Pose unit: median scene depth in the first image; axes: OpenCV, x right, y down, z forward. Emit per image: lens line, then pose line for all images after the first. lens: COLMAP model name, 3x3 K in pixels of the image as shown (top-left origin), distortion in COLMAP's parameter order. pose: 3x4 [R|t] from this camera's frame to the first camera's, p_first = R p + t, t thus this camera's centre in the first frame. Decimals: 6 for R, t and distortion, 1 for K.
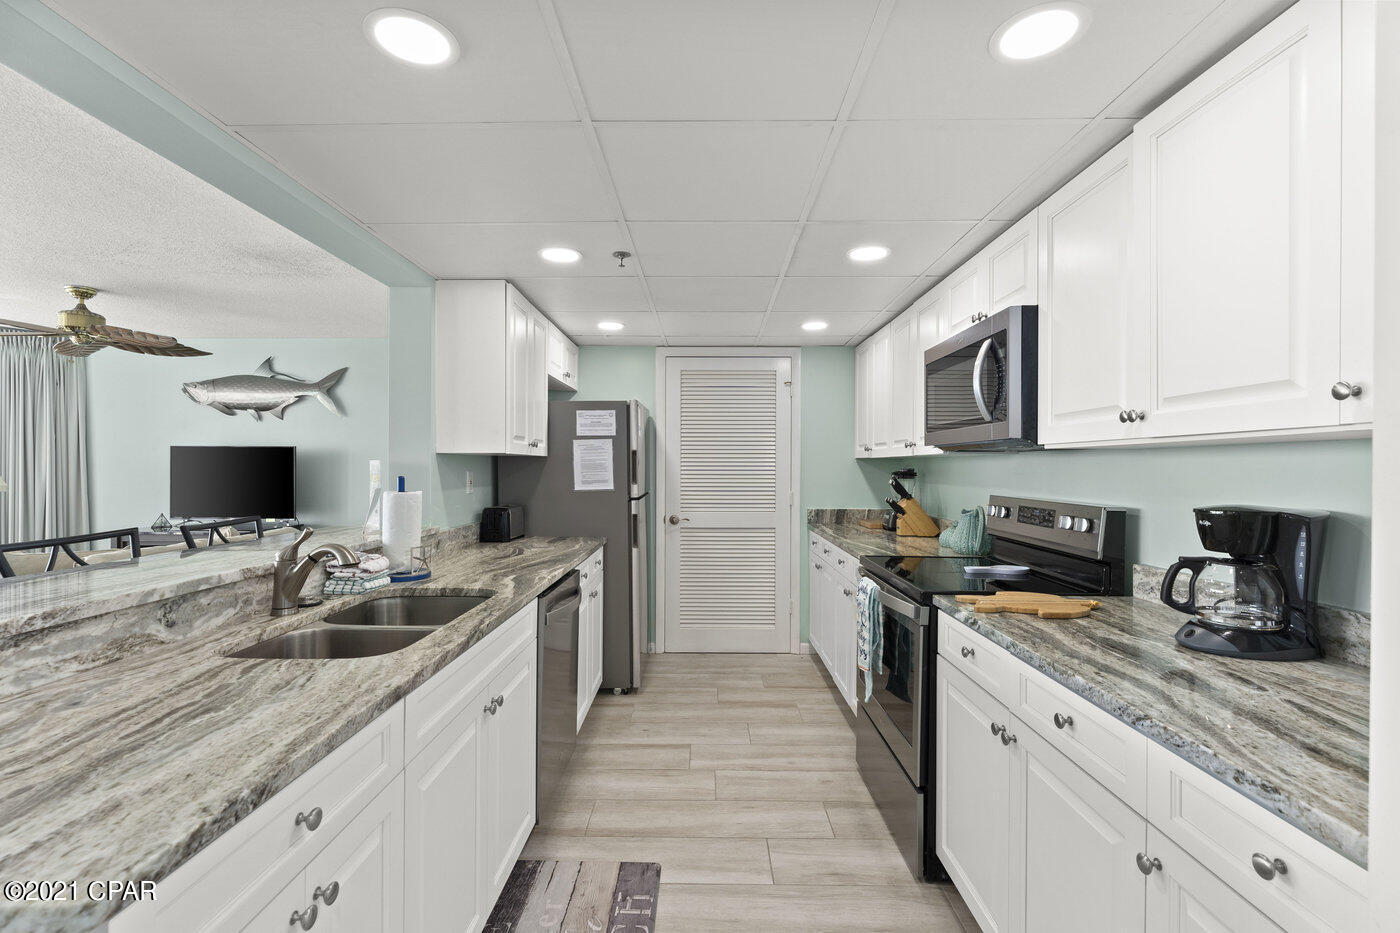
lens RADIAL K [[624.5, 0, 700.0], [0, 624.5, 466.5], [0, 0, 1]] dist [0.000173, -0.000322]
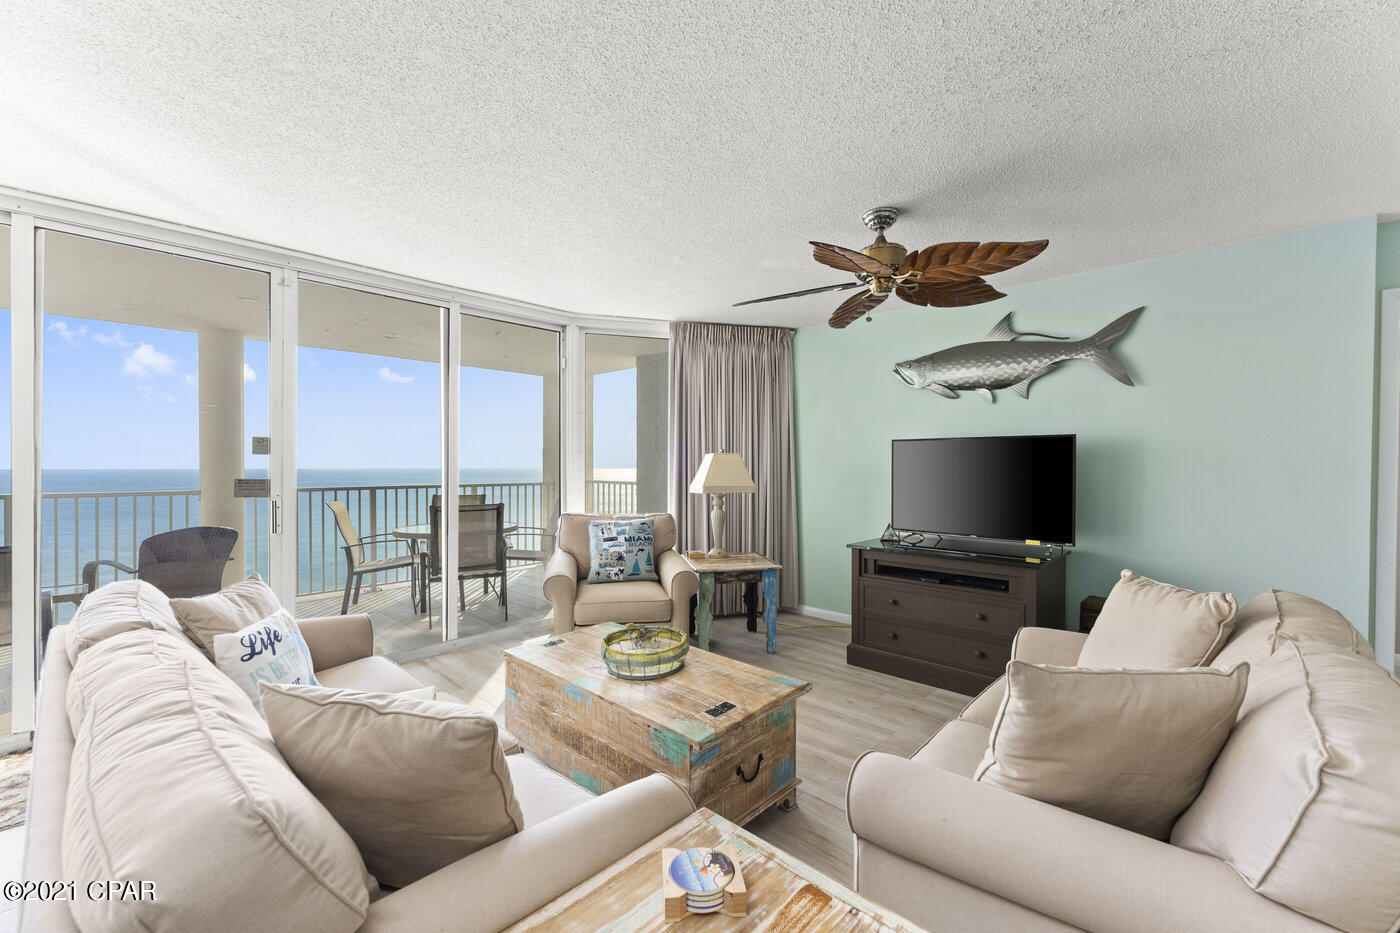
lens RADIAL K [[575.8, 0, 700.0], [0, 575.8, 466.5], [0, 0, 1]] dist [0.001468, 0.000219]
pose [[0.722731, 0.000934, -0.691128, -1.585781], [-0.001228, 0.999999, 0.000066, 0.007207], [0.691128, 0.000801, 0.722732, 0.889471]]
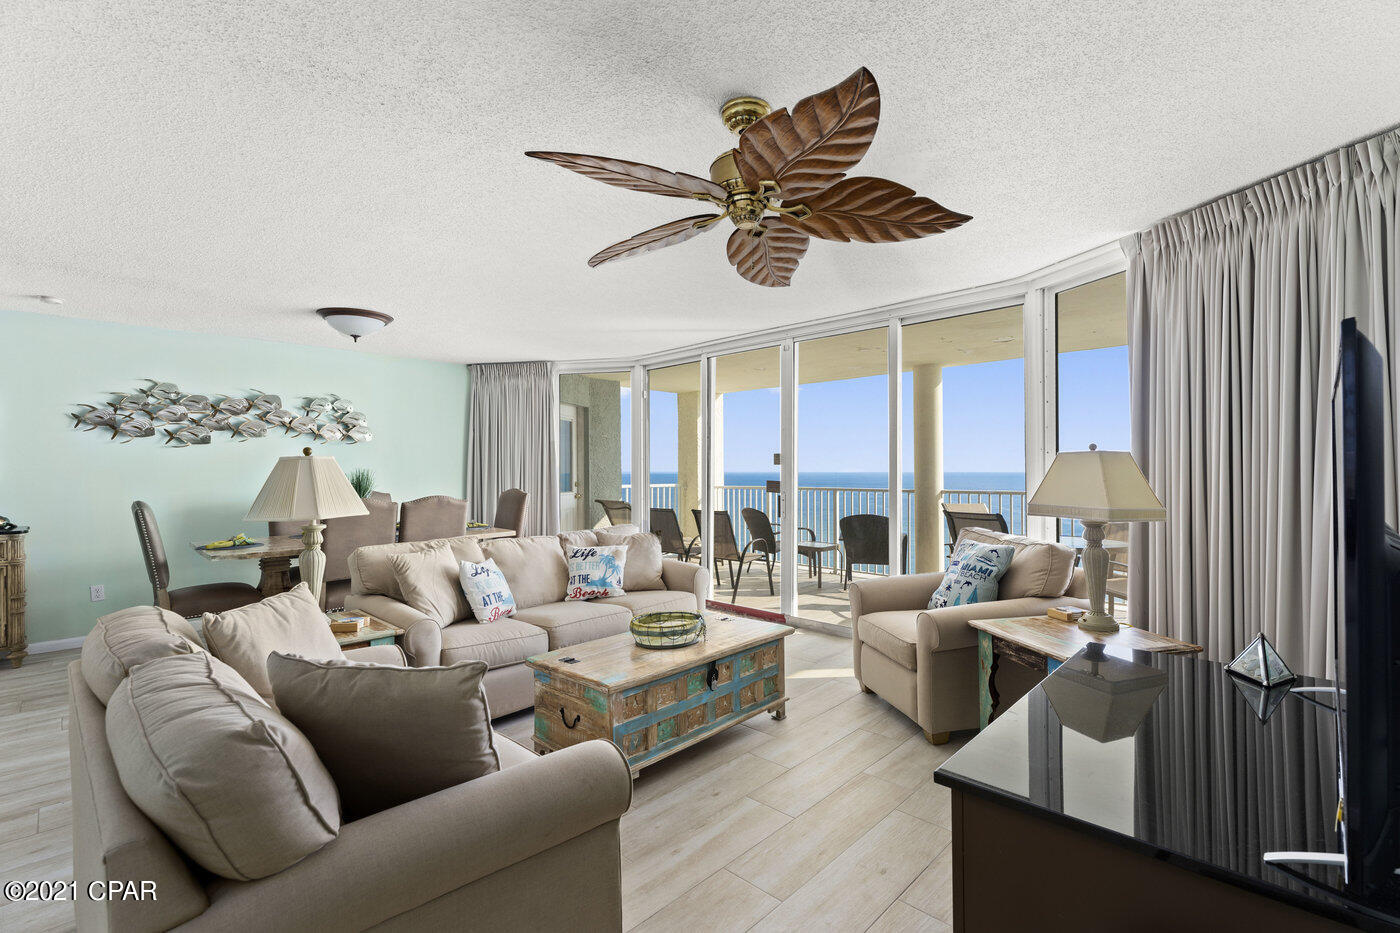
lens RADIAL K [[620.9, 0, 700.0], [0, 620.9, 466.5], [0, 0, 1]] dist [-0.000742, -0.000058]
pose [[-0.688203, -0.003521, -0.725510, -1.416977], [0.002295, 0.999973, -0.007030, -0.001431], [0.725515, -0.006503, -0.688176, 3.019286]]
